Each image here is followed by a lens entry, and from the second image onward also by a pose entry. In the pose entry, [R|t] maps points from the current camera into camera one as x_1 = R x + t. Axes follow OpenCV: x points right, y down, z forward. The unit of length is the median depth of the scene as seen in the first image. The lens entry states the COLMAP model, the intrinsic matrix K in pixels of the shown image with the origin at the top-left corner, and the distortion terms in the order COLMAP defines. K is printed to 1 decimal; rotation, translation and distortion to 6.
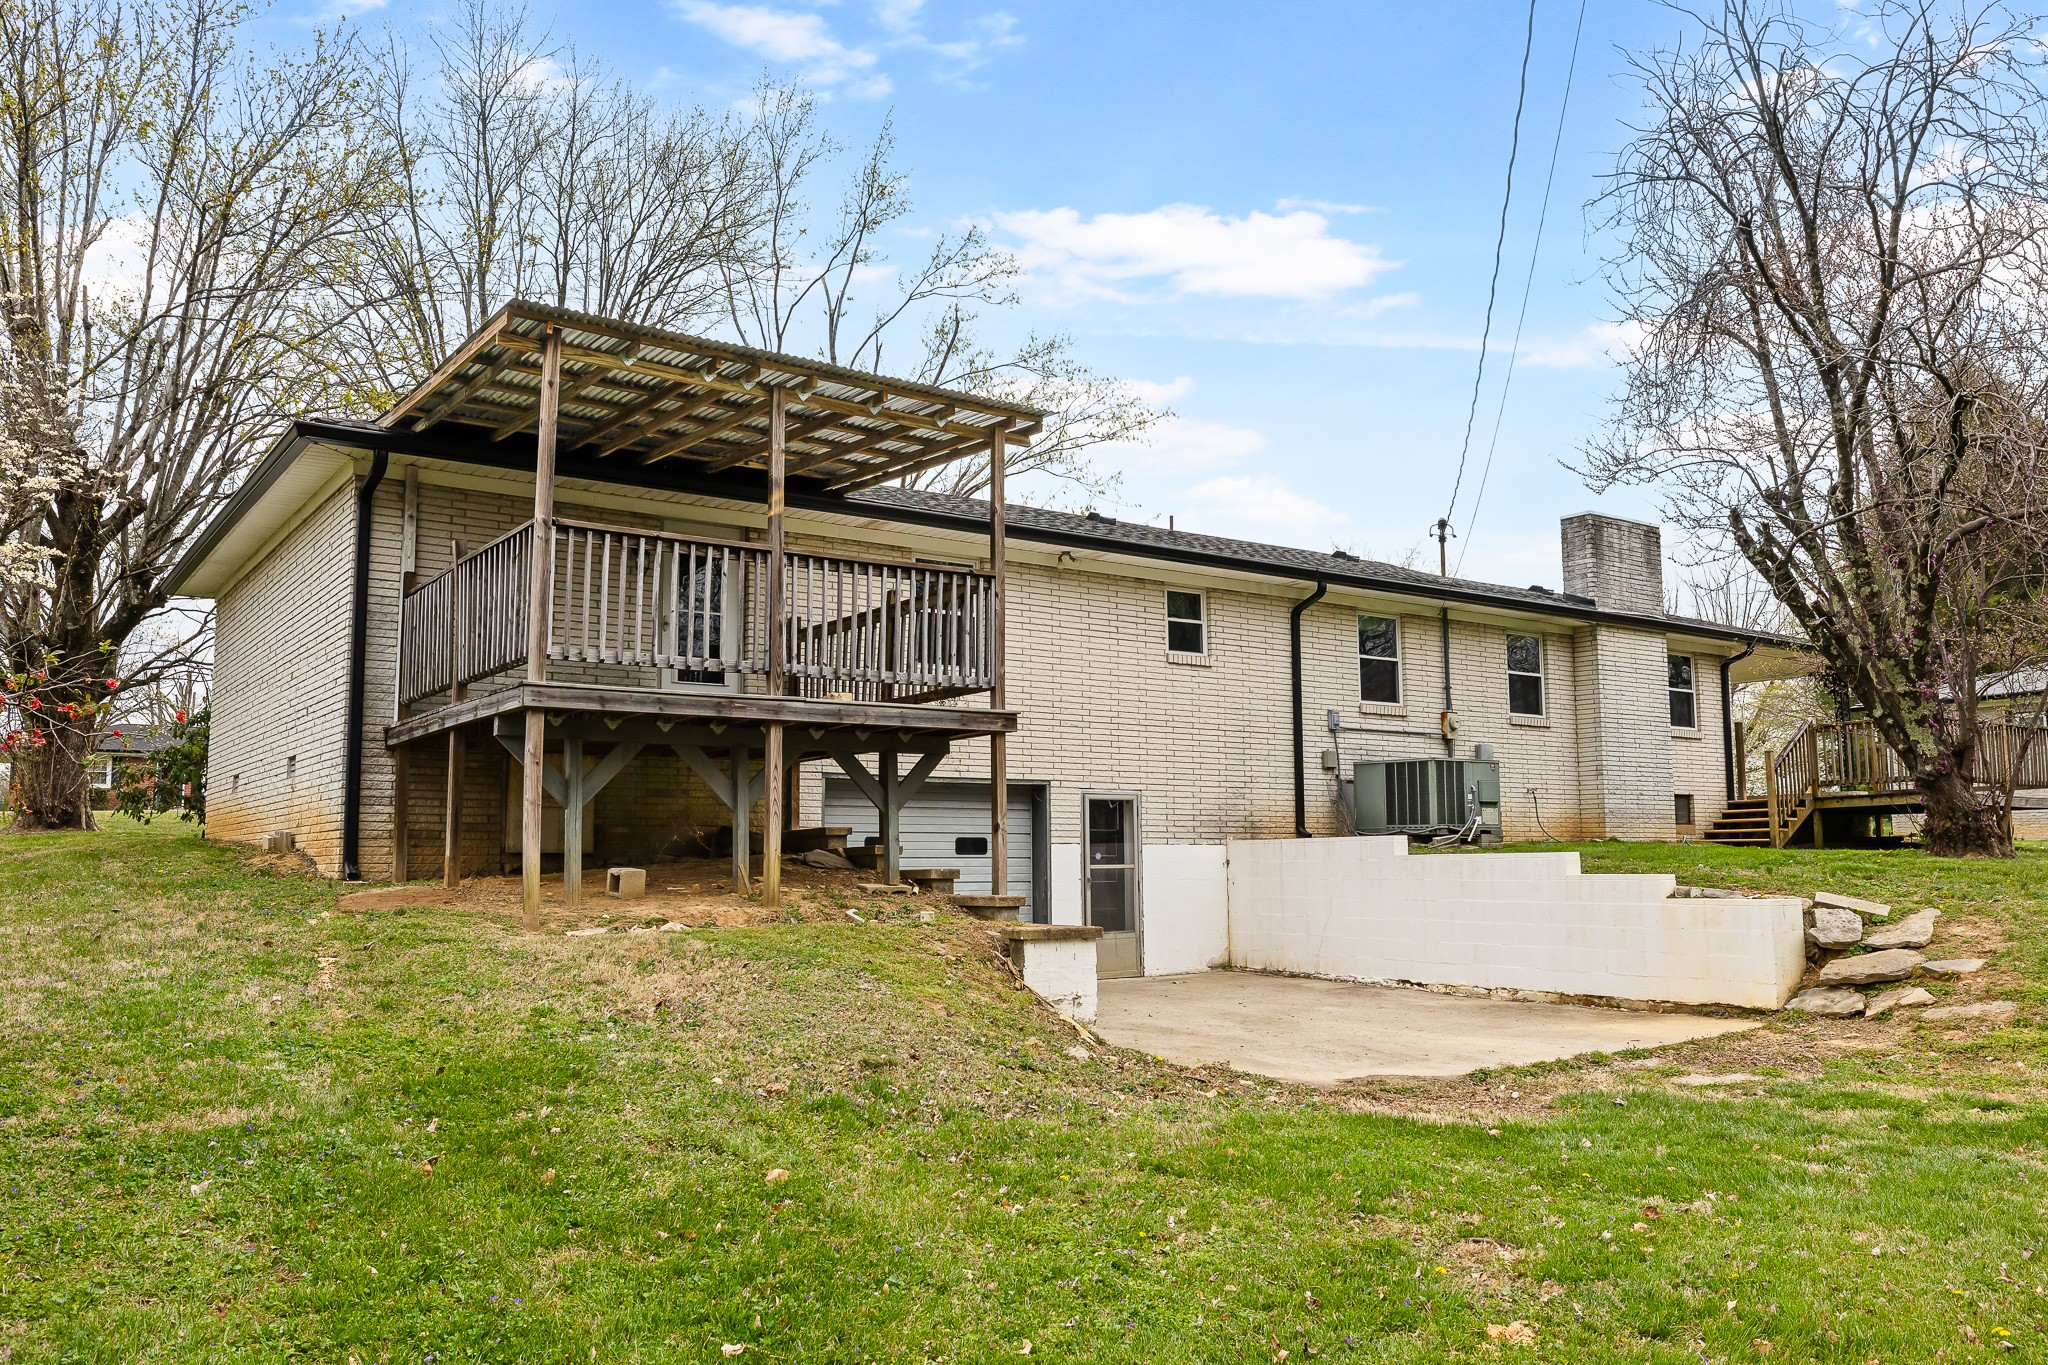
lens RADIAL K [[1548.4, 0, 1024.0], [0, 1548.4, 686.0], [0, 0, 1]] dist [-0.006661, -0.000626]
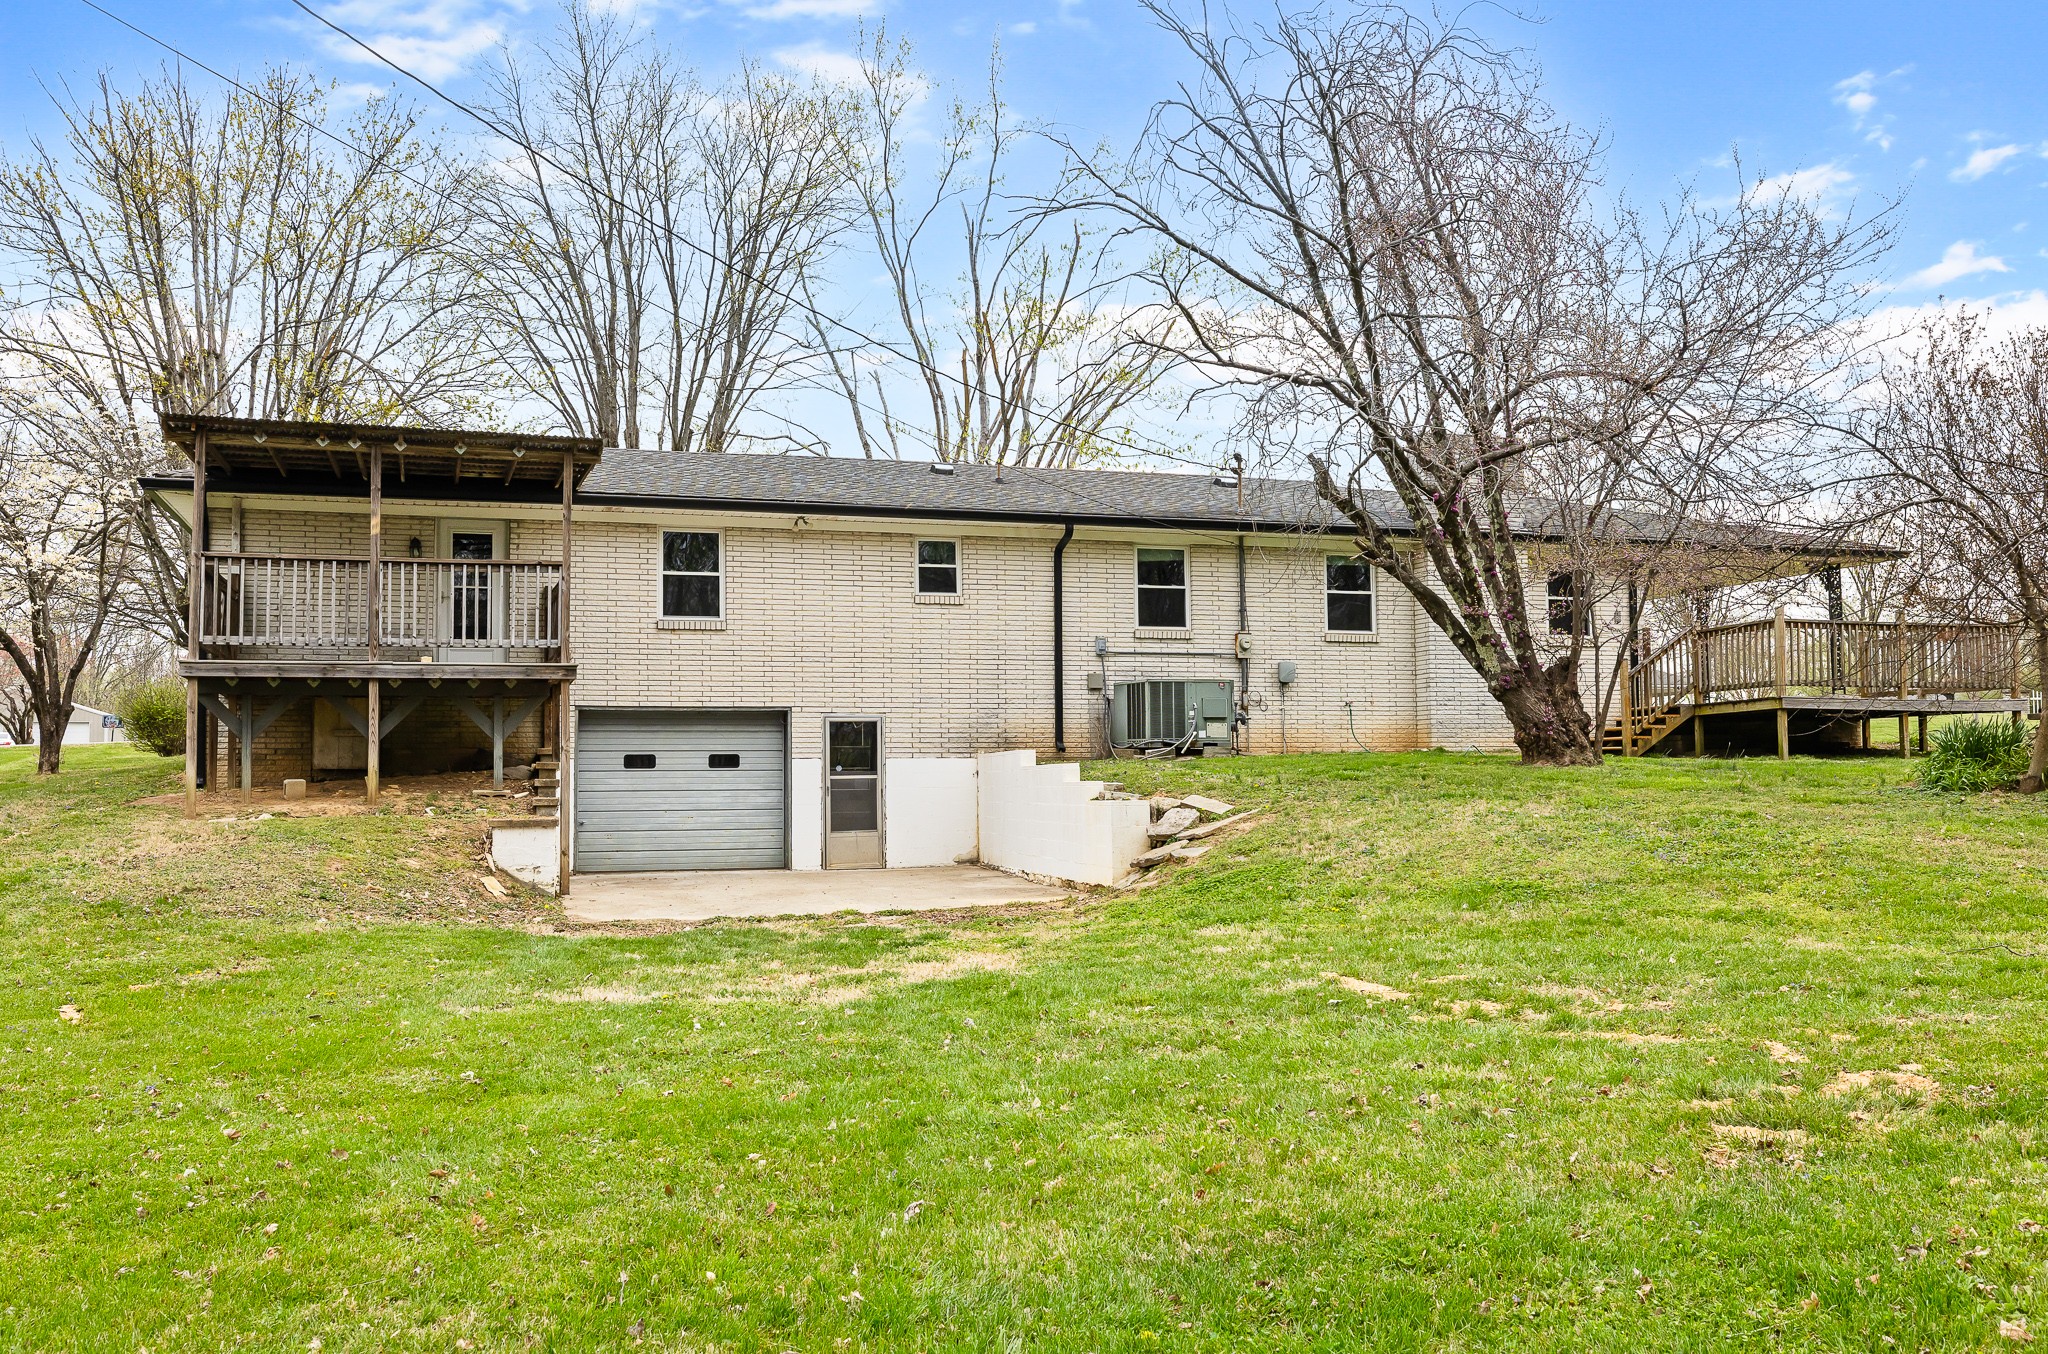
lens RADIAL K [[1754.0, 0, 1023.5], [0, 1754.0, 674.1], [0, 0, 1]] dist [0.002735, -0.000994]
pose [[0.955192, -0.022045, -0.295165, 0.552168], [0.038443, 0.998016, 0.049867, -0.024378], [0.293480, -0.058980, 0.954144, -0.240246]]
